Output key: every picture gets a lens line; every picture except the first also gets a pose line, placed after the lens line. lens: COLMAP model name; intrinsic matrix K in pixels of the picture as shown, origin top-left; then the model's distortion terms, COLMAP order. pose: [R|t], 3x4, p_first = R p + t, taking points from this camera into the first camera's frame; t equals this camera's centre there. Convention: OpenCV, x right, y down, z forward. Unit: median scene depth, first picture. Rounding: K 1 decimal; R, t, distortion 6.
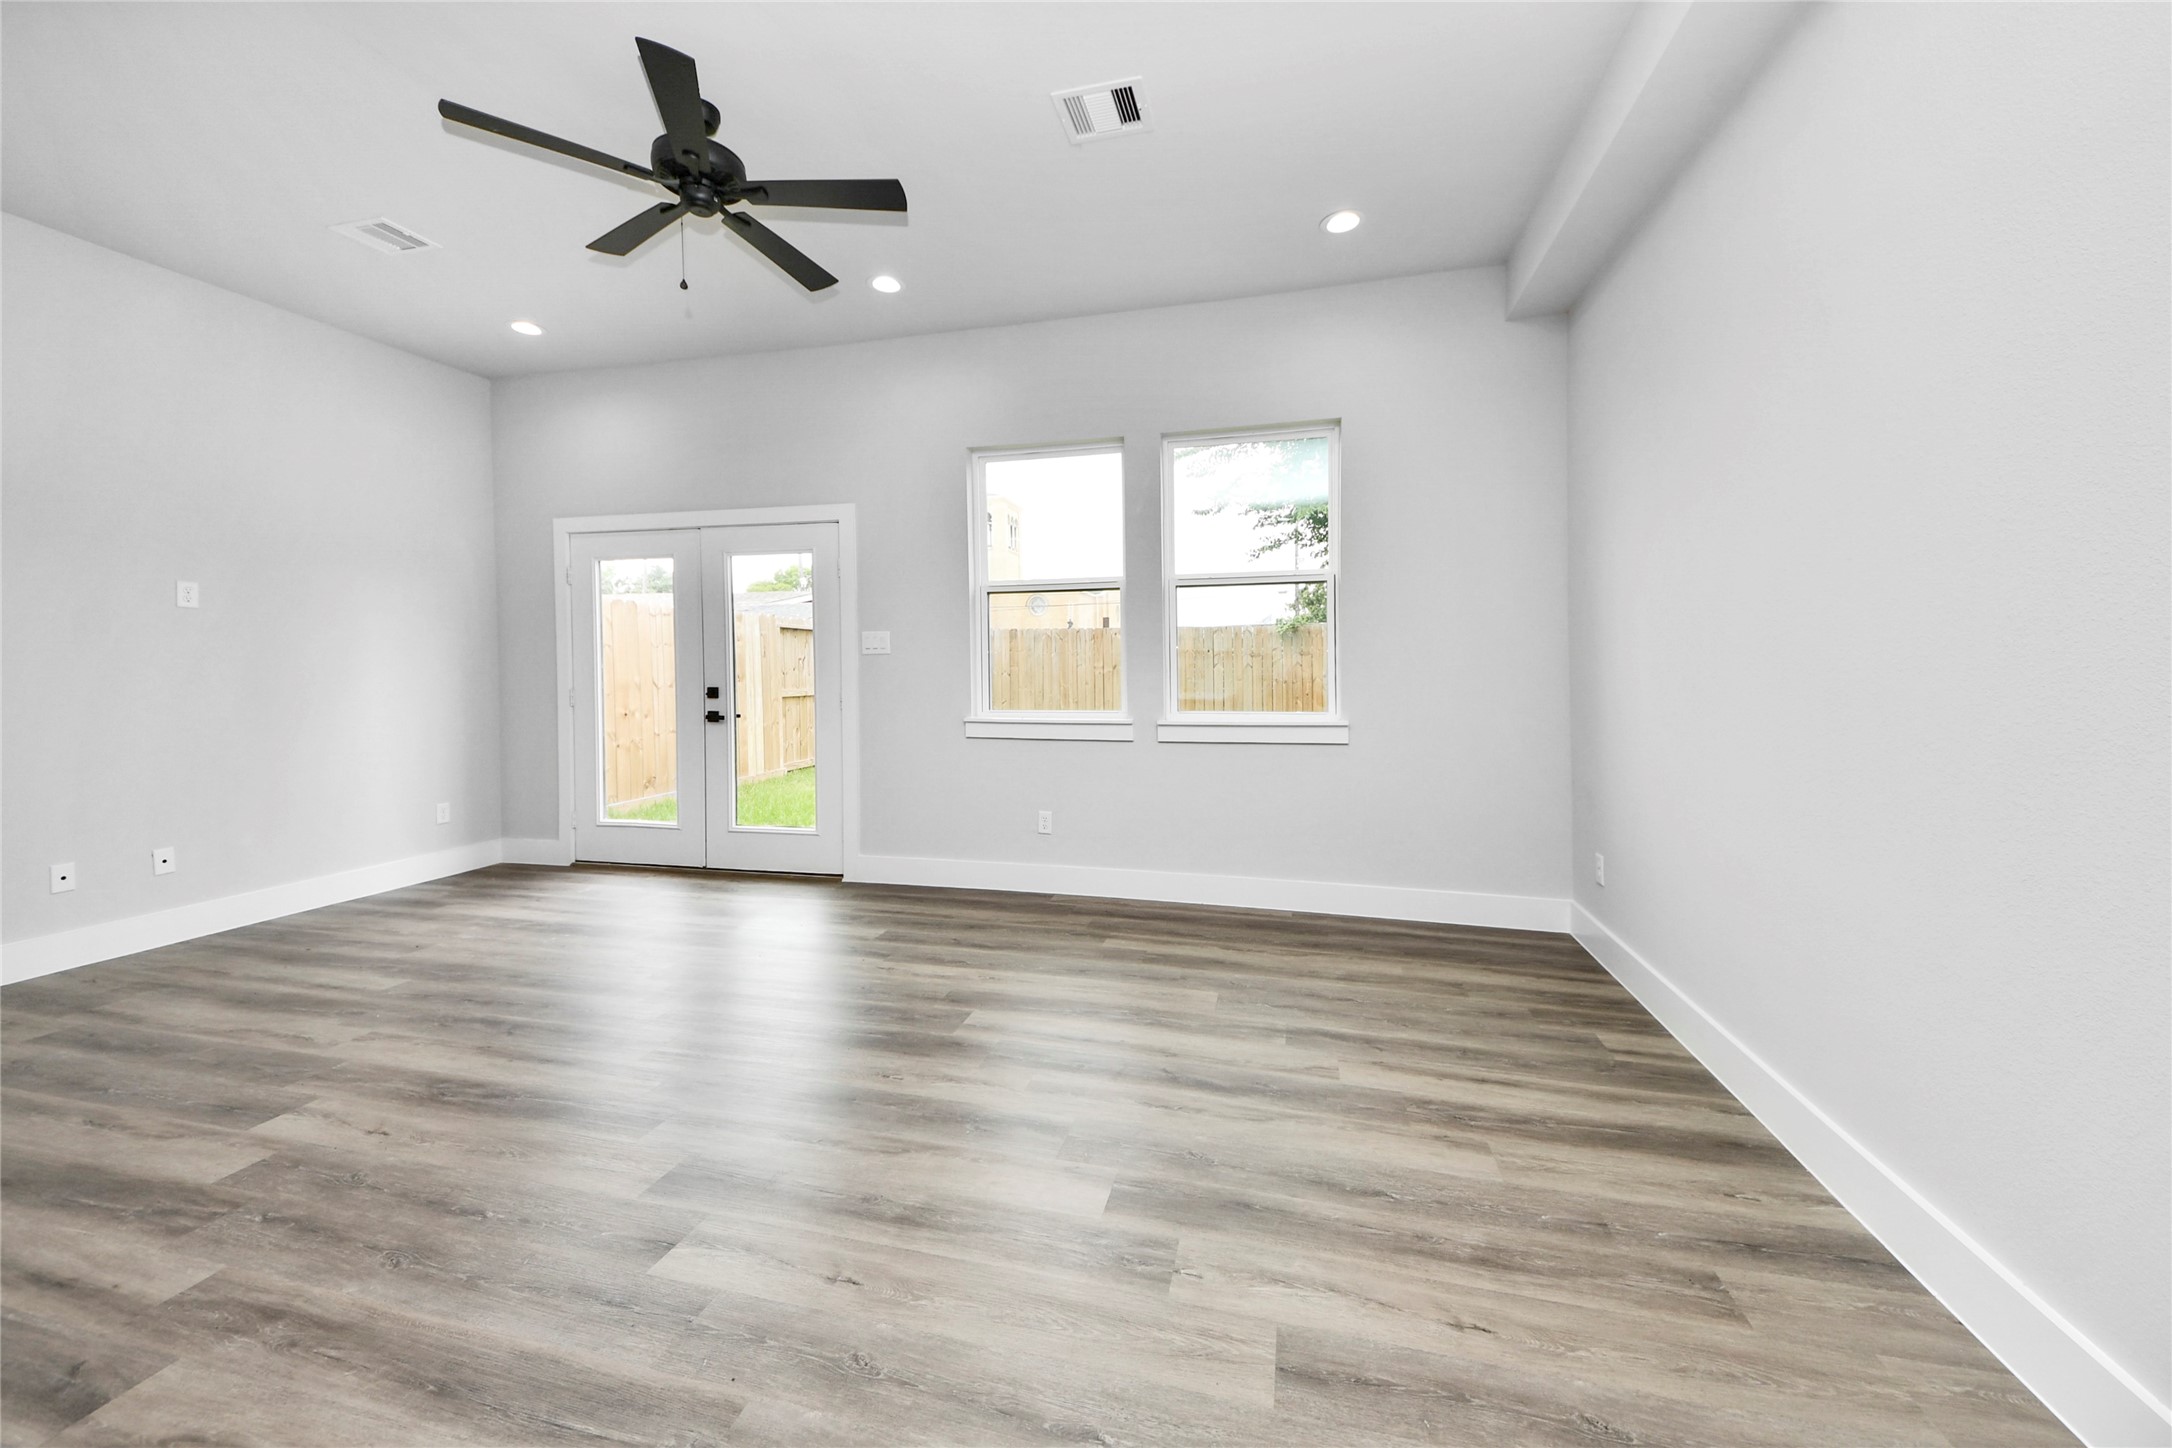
lens RADIAL K [[784.8, 0, 1008.8], [0, 784.8, 695.4], [0, 0, 1]] dist [0.014302, -0.006476]
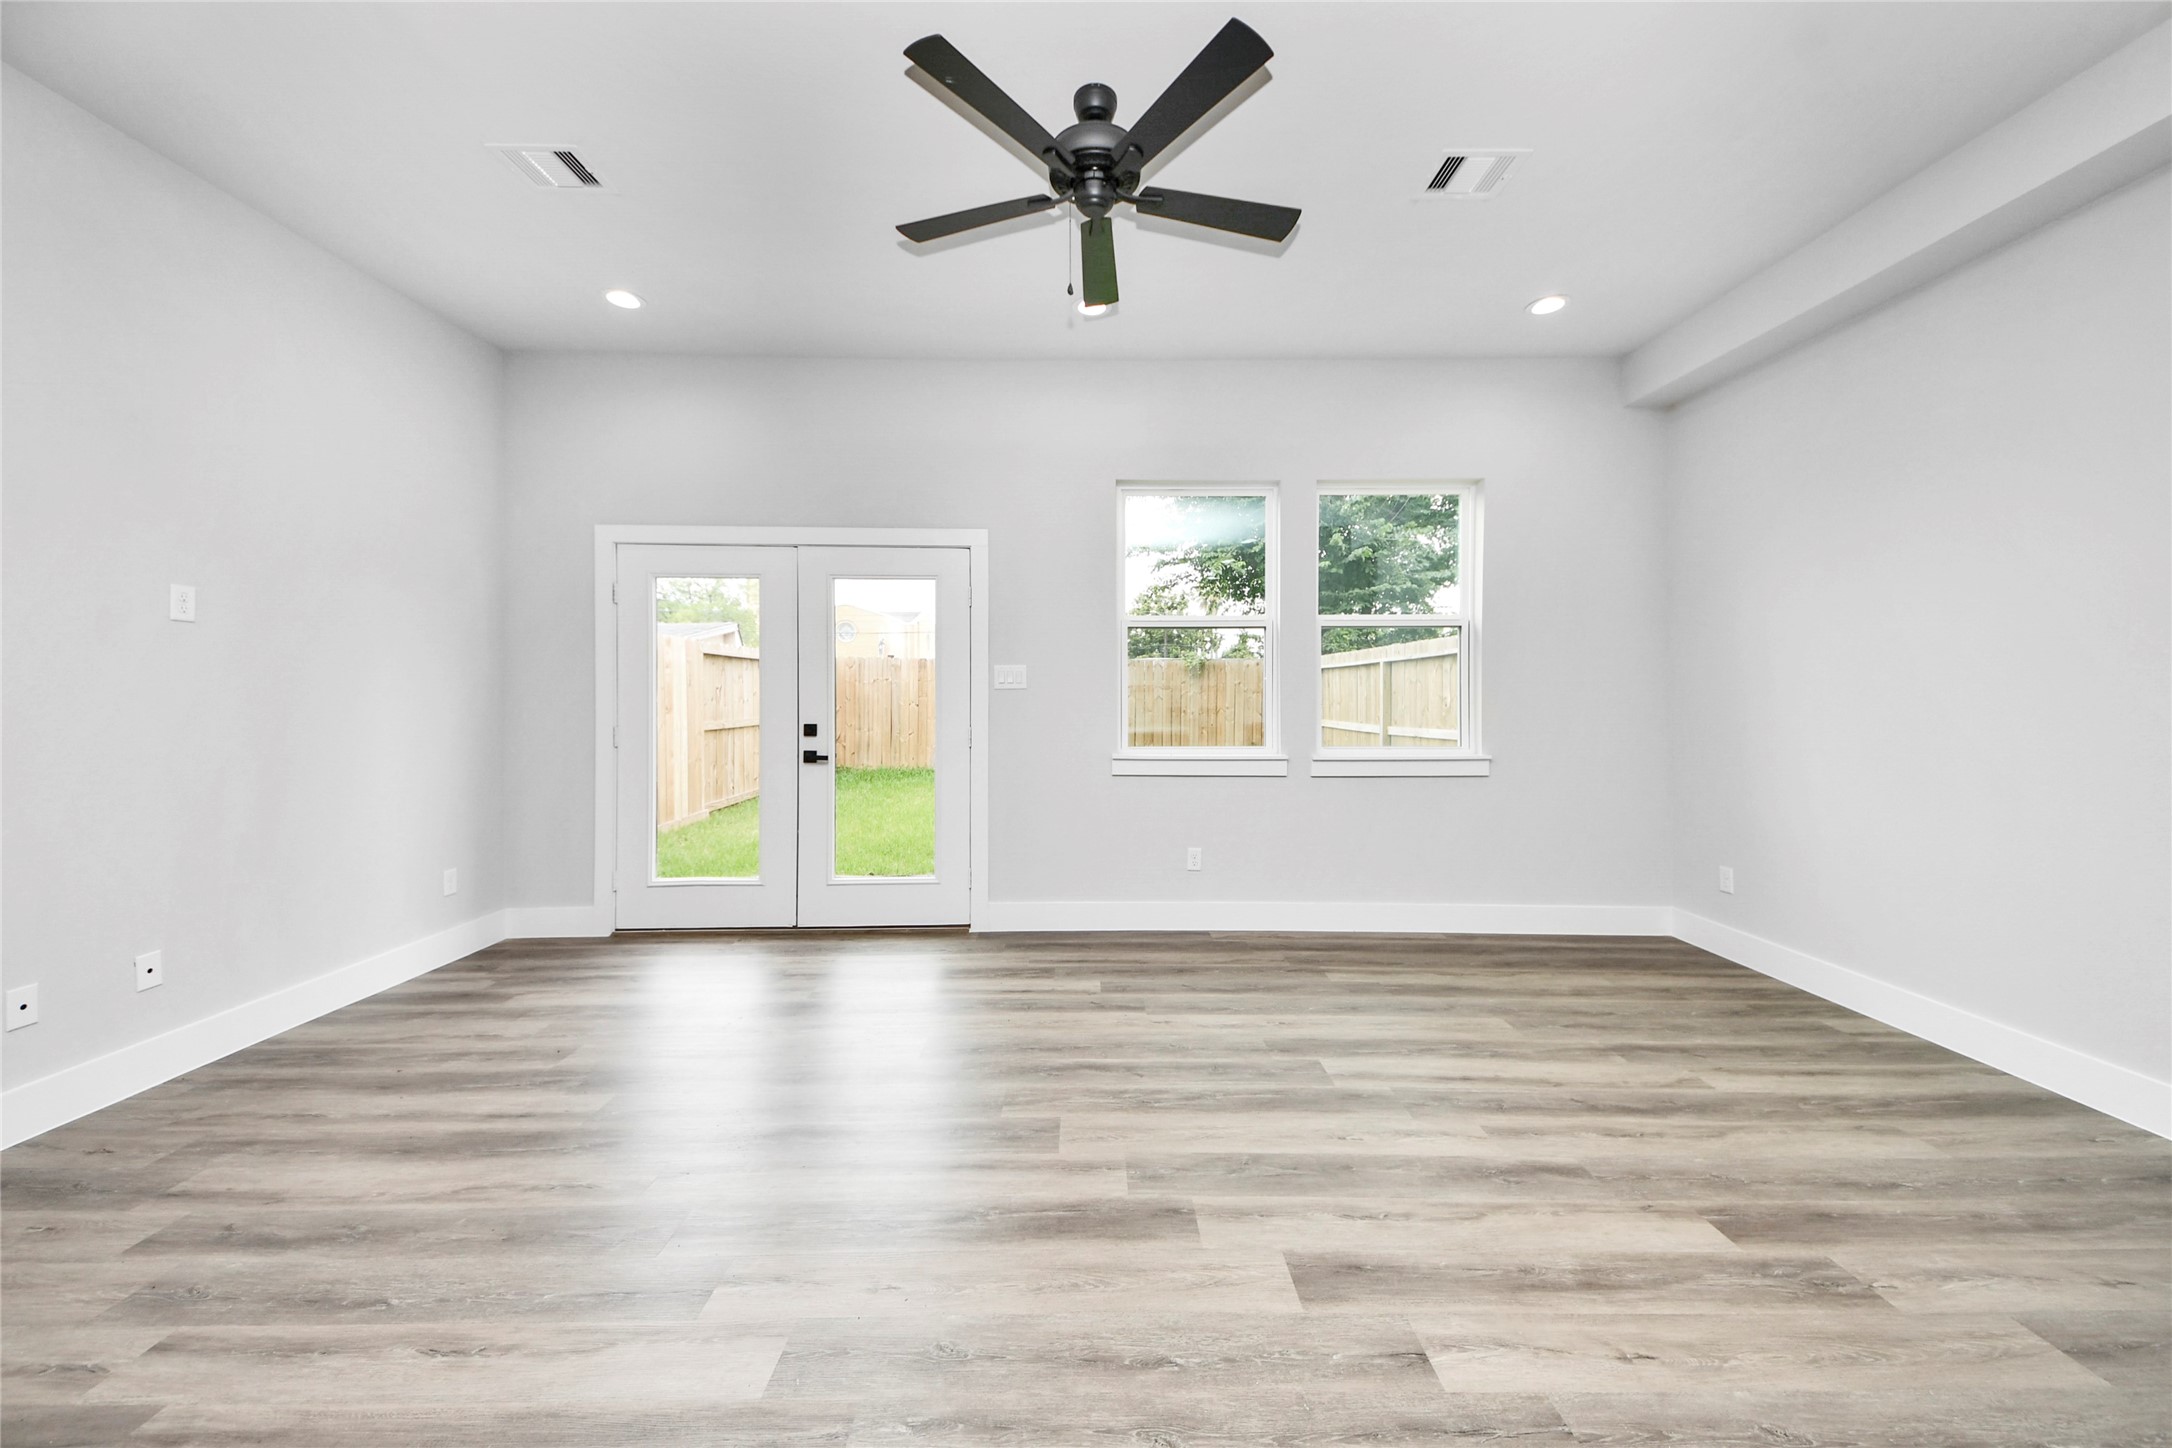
lens RADIAL K [[784.8, 0, 1098.7], [0, 784.8, 713.1], [0, 0, 1]] dist [0.014302, -0.006476]
pose [[0.968657, 0.001303, 0.248401, -0.404068], [0.002674, 0.999874, -0.015672, -0.011438], [-0.248390, 0.015845, 0.968531, 0.080757]]
